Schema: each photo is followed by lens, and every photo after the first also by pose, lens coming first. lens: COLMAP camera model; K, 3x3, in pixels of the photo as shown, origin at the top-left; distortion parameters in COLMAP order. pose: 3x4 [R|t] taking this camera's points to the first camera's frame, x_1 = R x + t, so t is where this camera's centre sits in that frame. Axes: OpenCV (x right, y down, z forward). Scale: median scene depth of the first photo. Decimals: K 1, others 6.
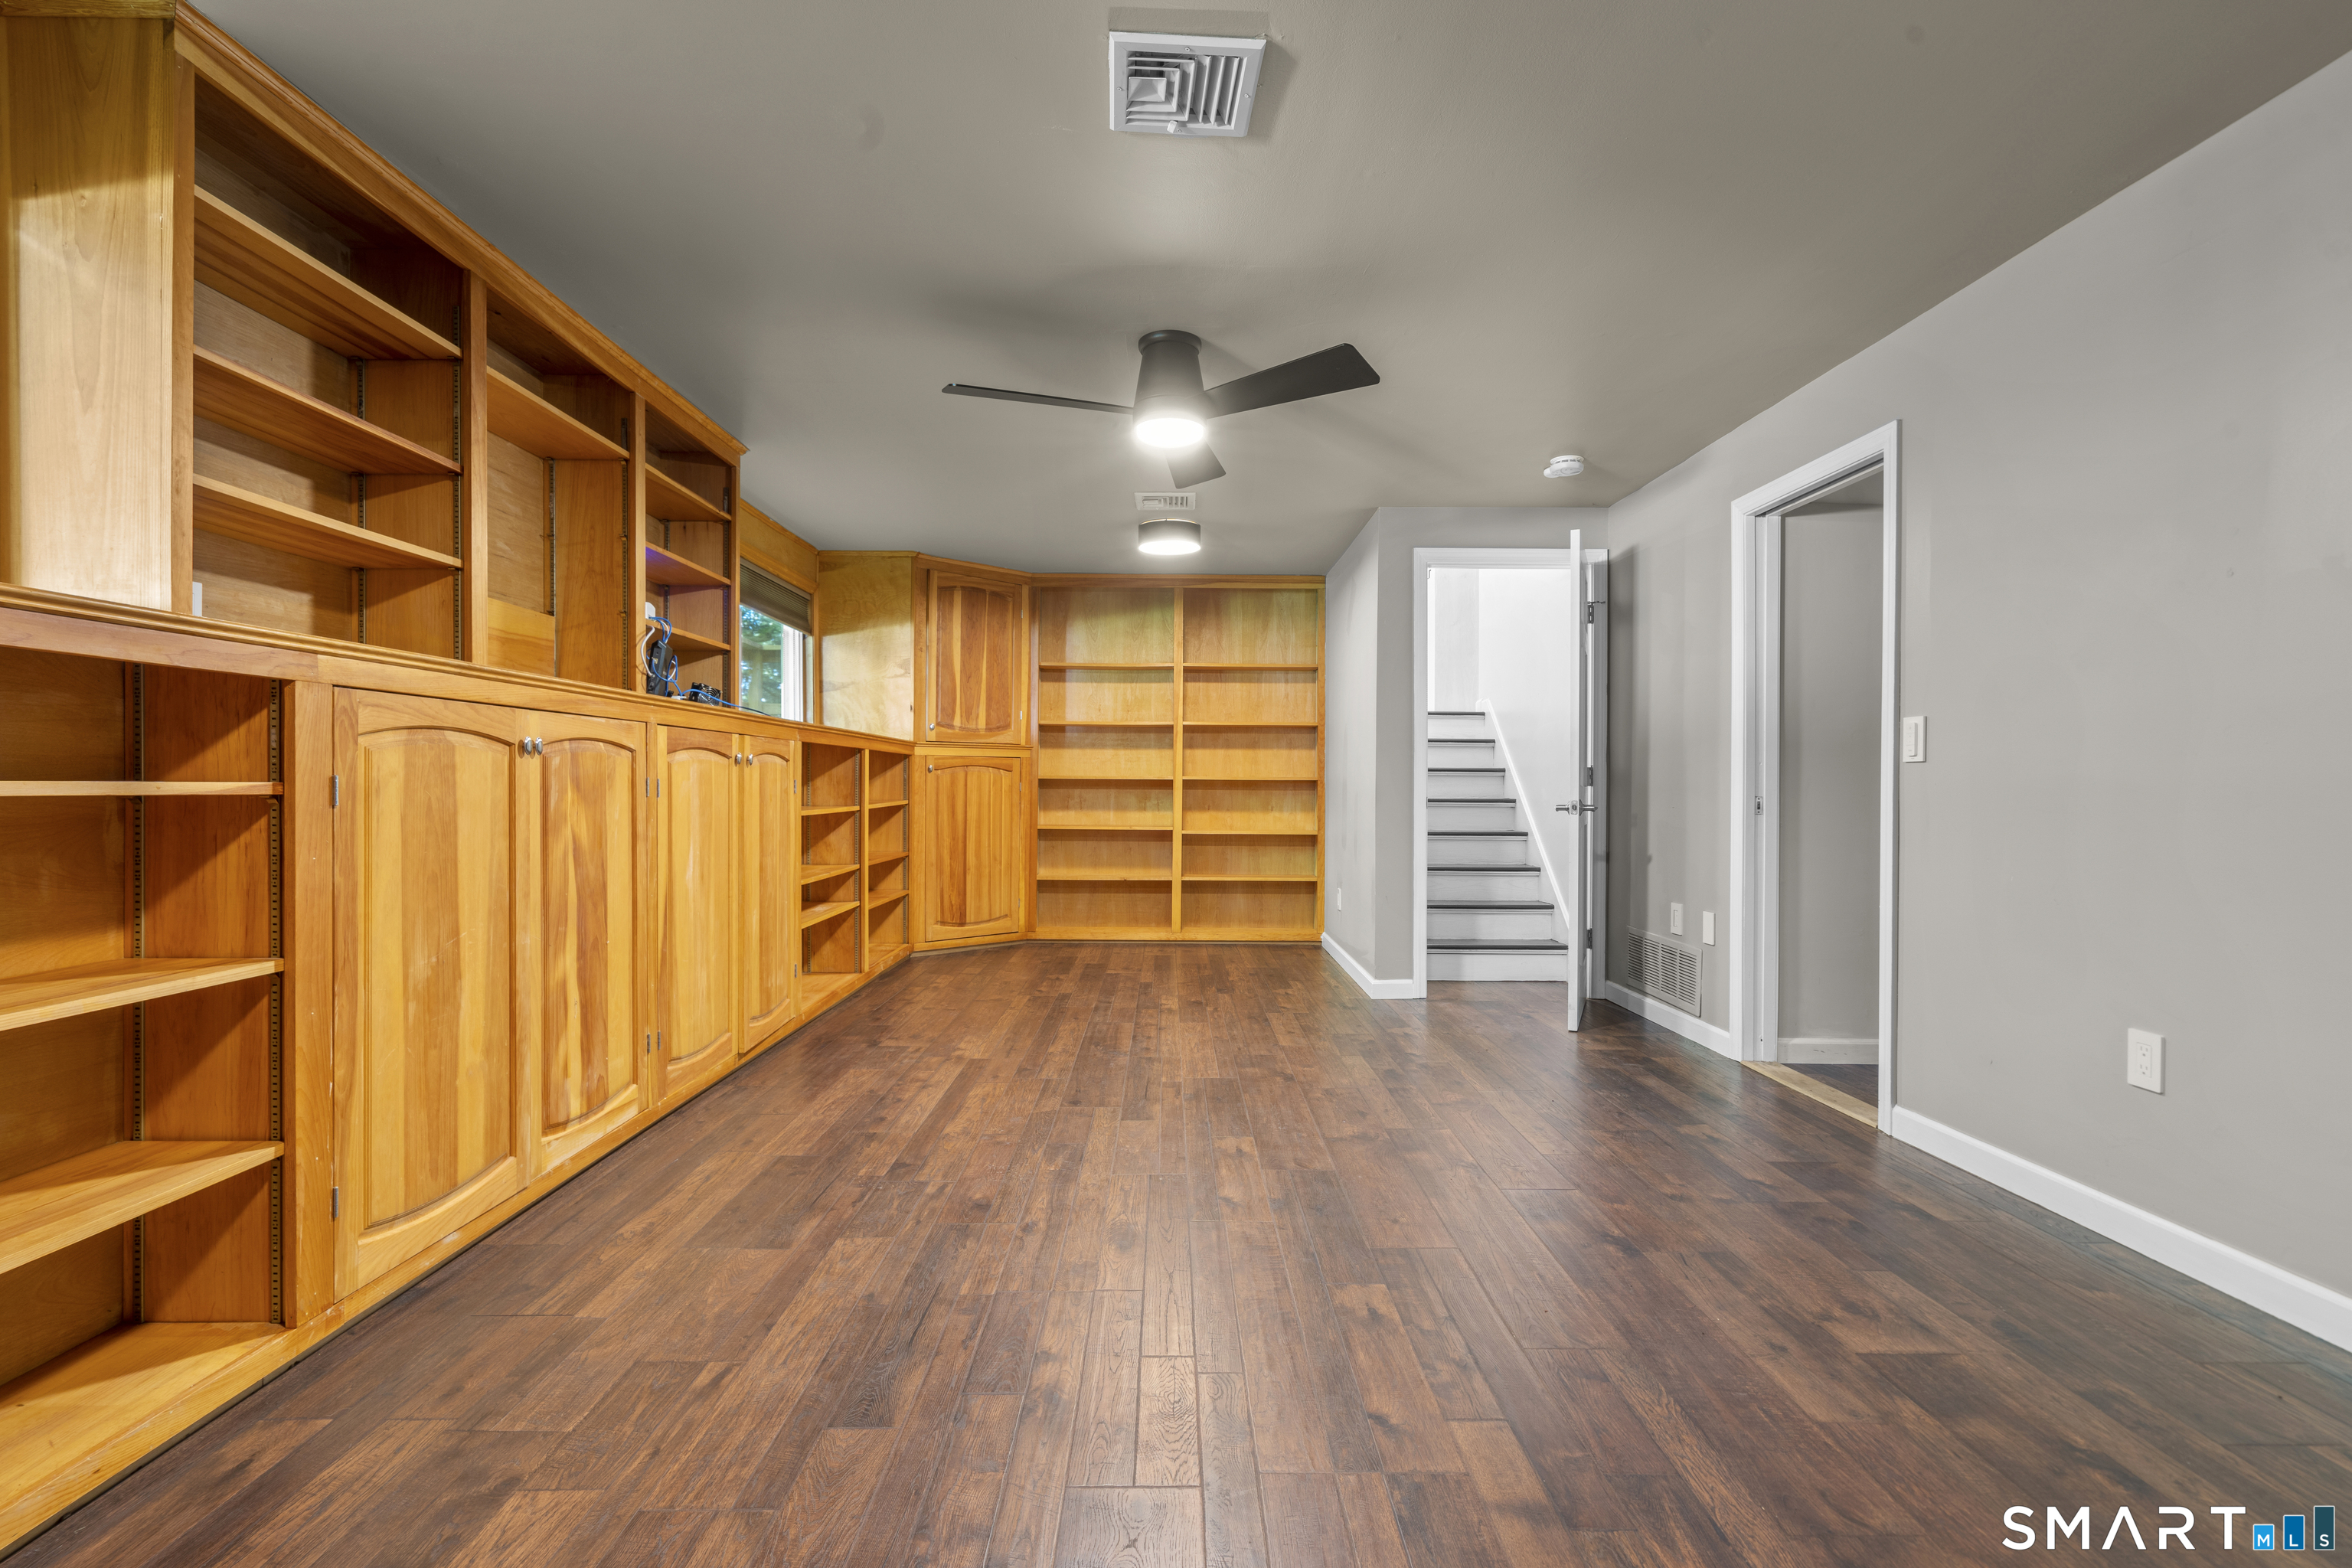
lens RADIAL K [[1068.5, 0, 1174.7], [0, 1068.5, 786.4], [0, 0, 1]] dist [-0.001798, 0.001296]
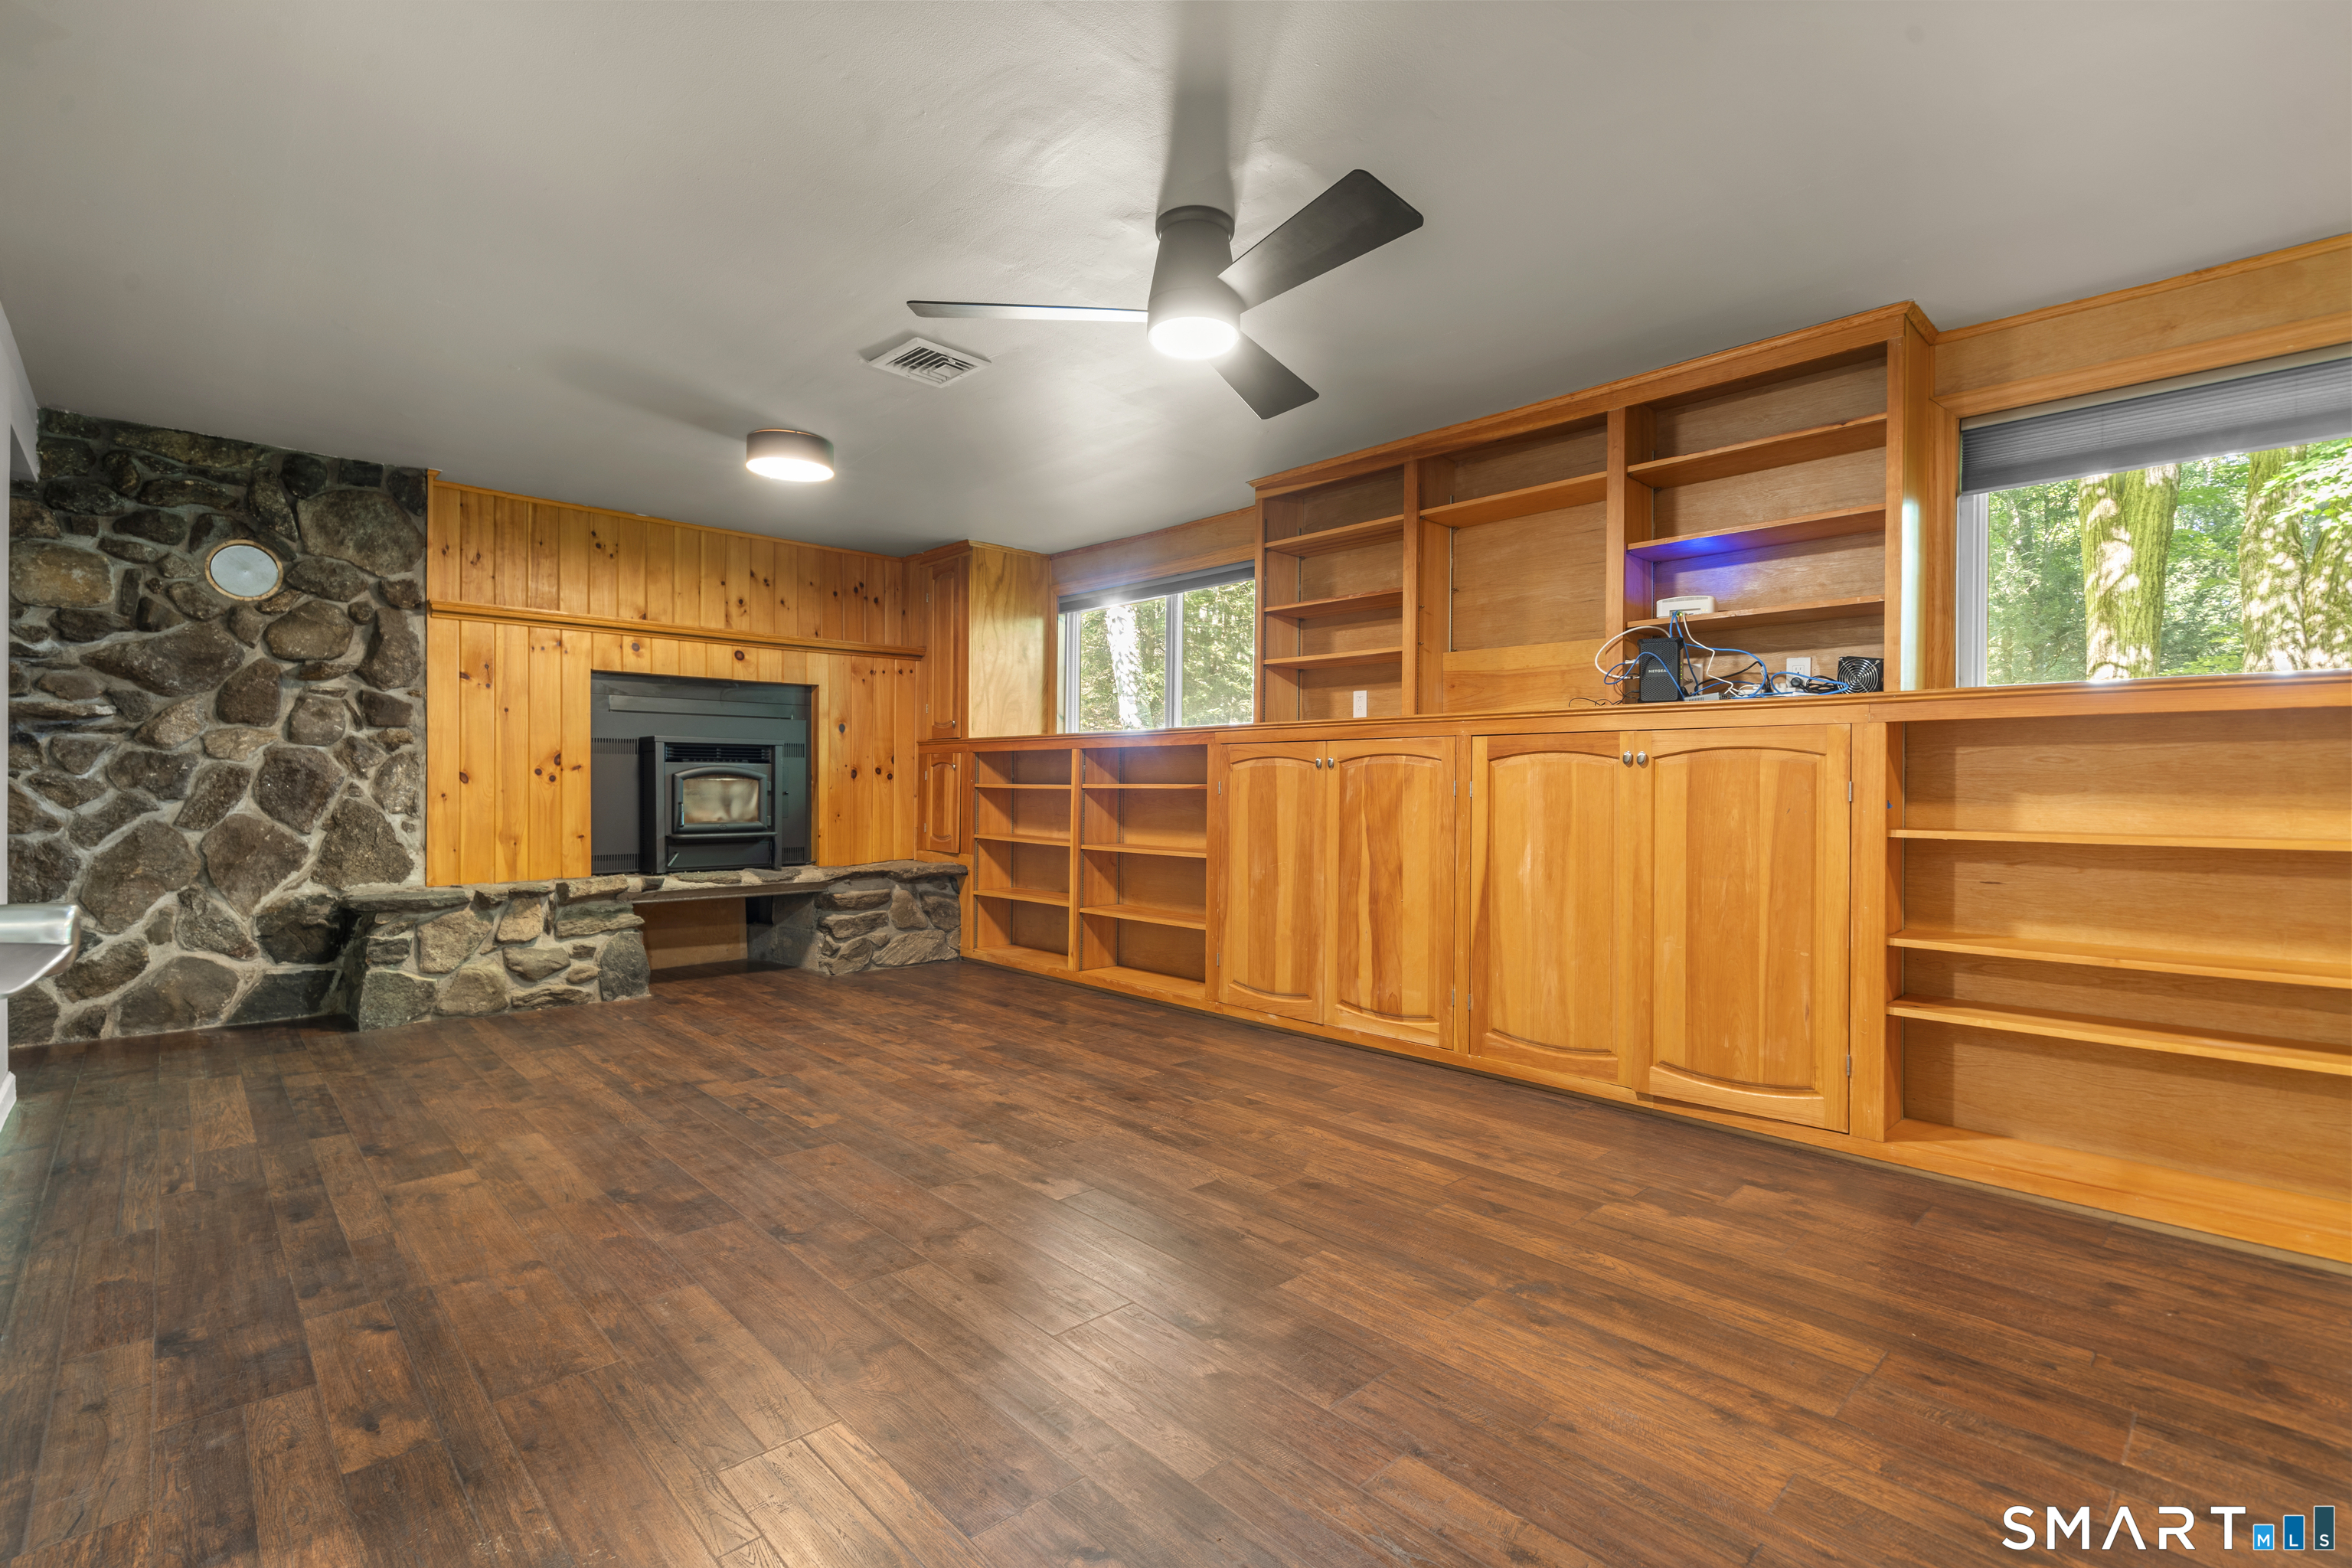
lens RADIAL K [[1068.5, 0, 1177.9], [0, 1068.5, 784.7], [0, 0, 1]] dist [-0.001798, 0.001296]
pose [[-0.728102, -0.012299, -0.685359, 0.523670], [-0.012386, 0.999912, -0.004785, 0.005002], [0.685357, 0.005005, -0.728190, 1.506085]]
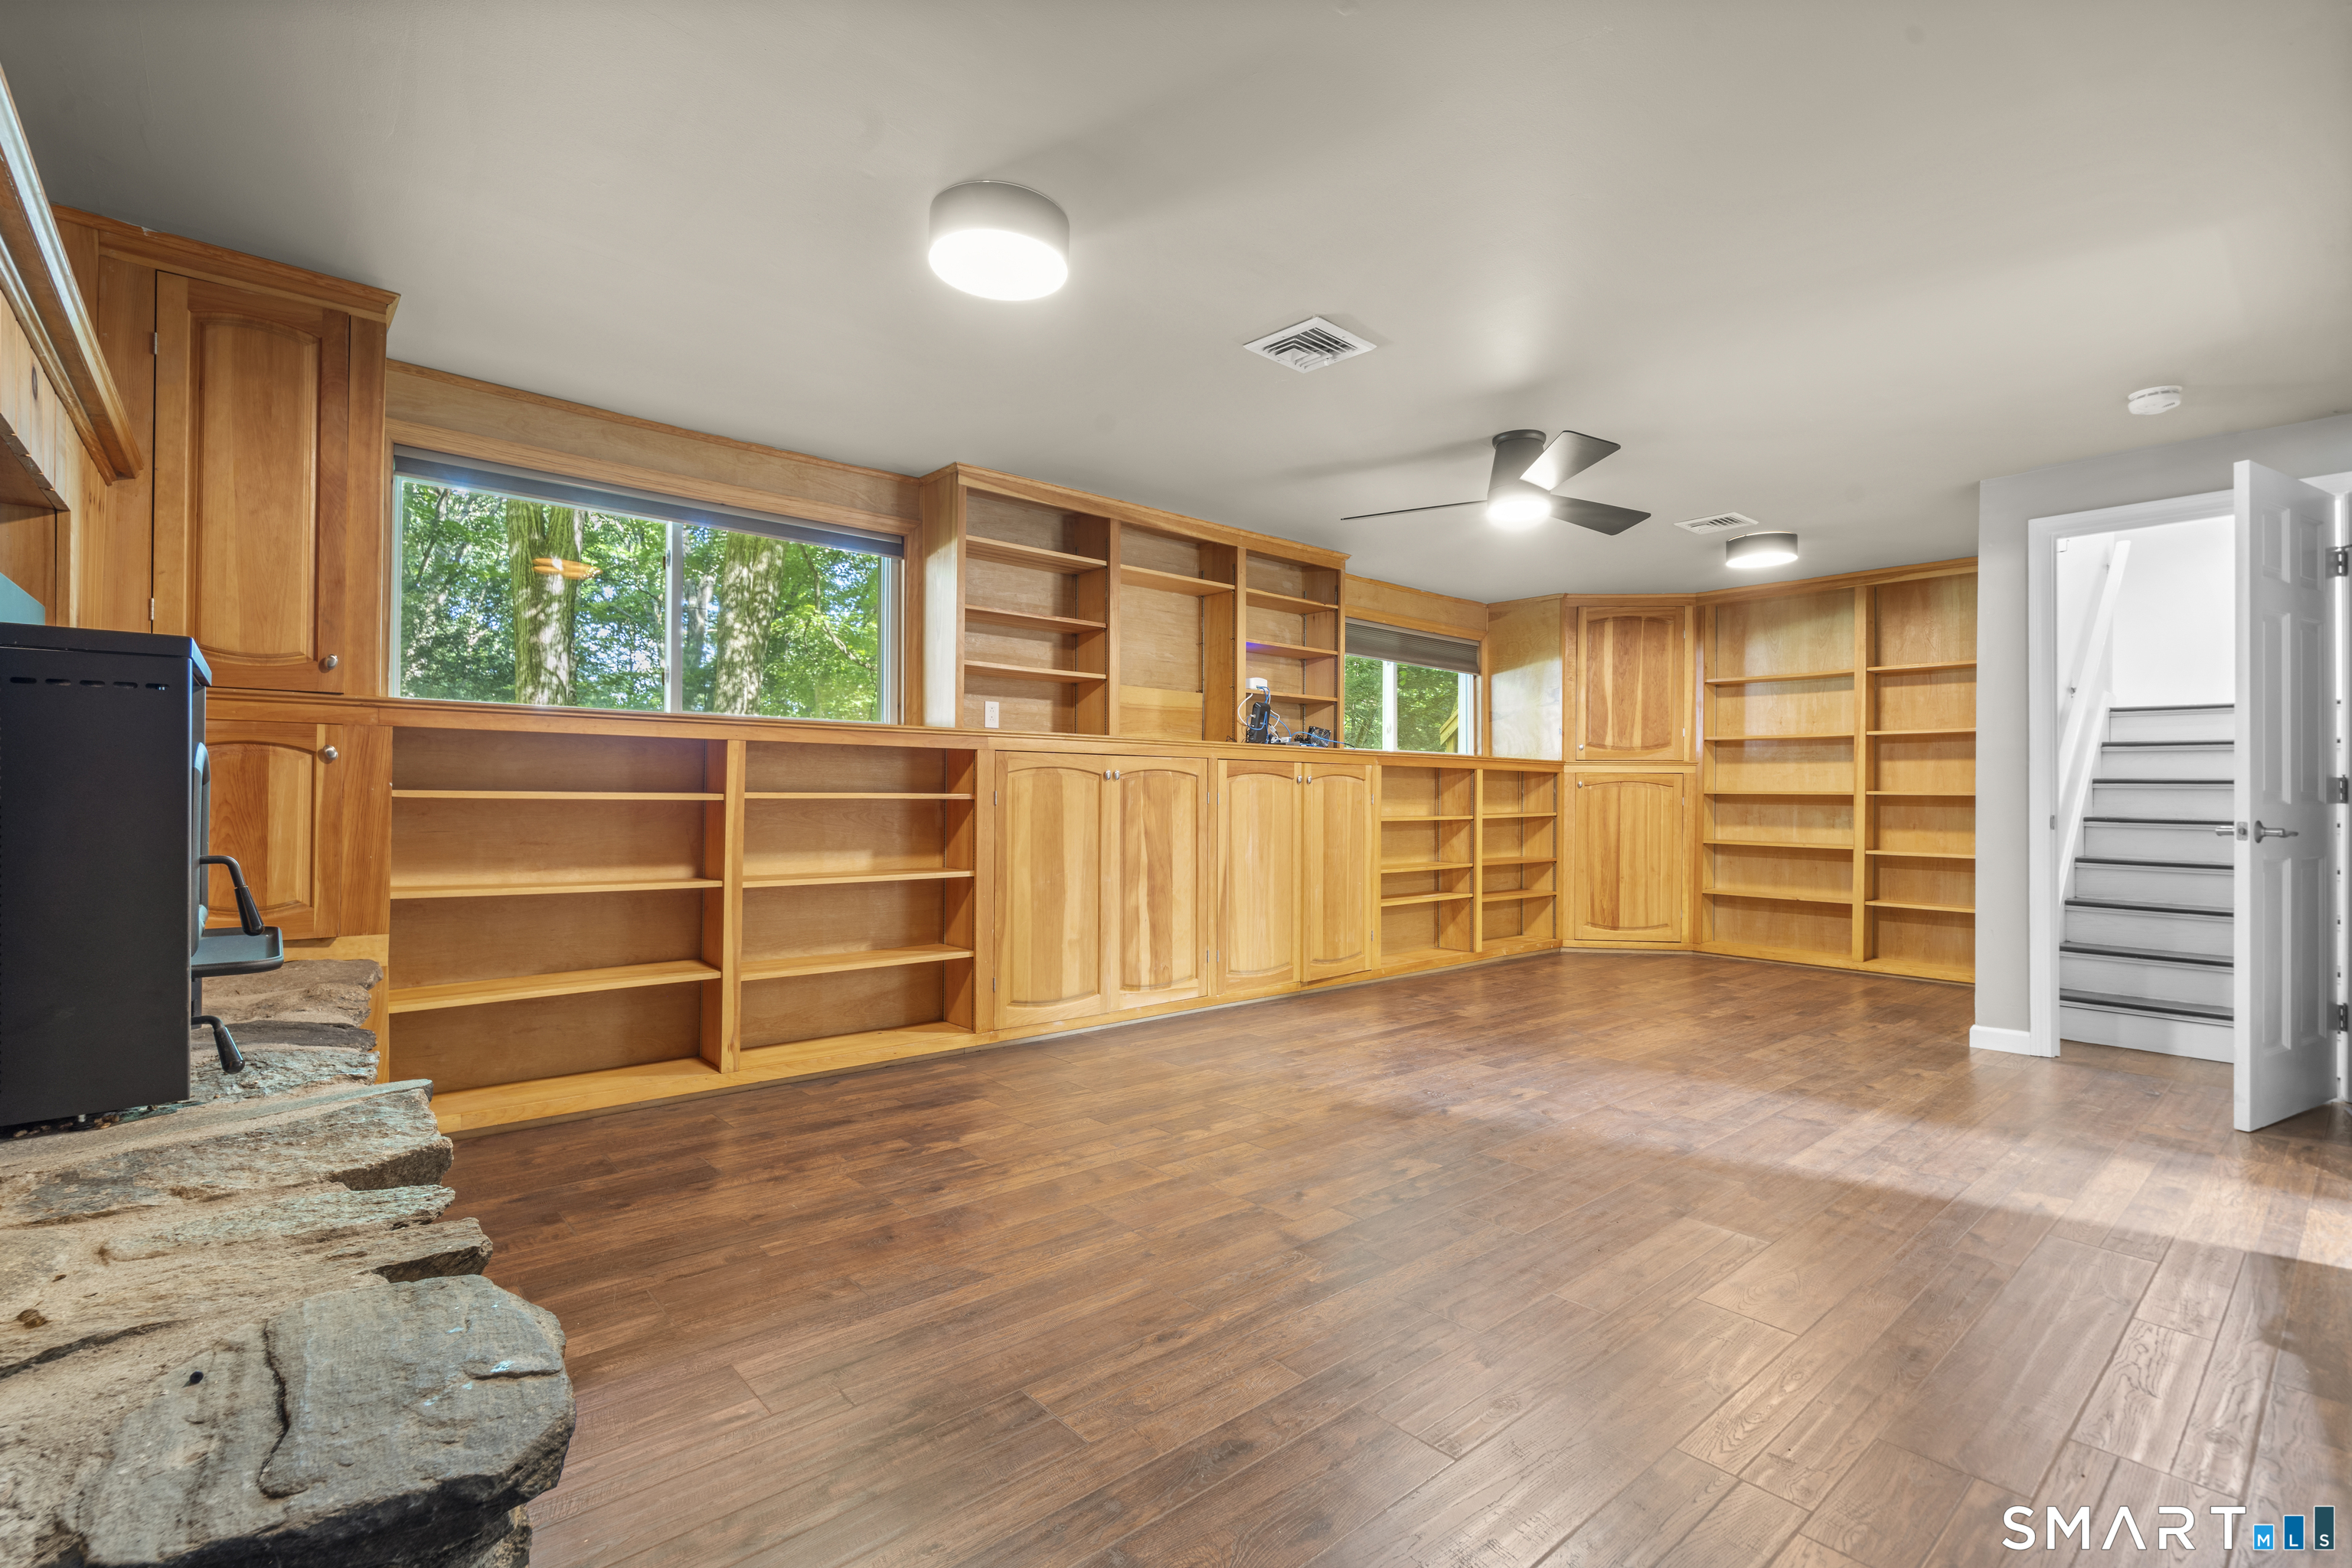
lens RADIAL K [[1068.5, 0, 1174.4], [0, 1068.5, 783.8], [0, 0, 1]] dist [-0.001798, 0.001296]
pose [[0.652668, -0.006847, -0.757613, 0.636624], [-0.006319, 0.999875, -0.014480, 0.002472], [0.757618, 0.014238, 0.652543, -0.093190]]
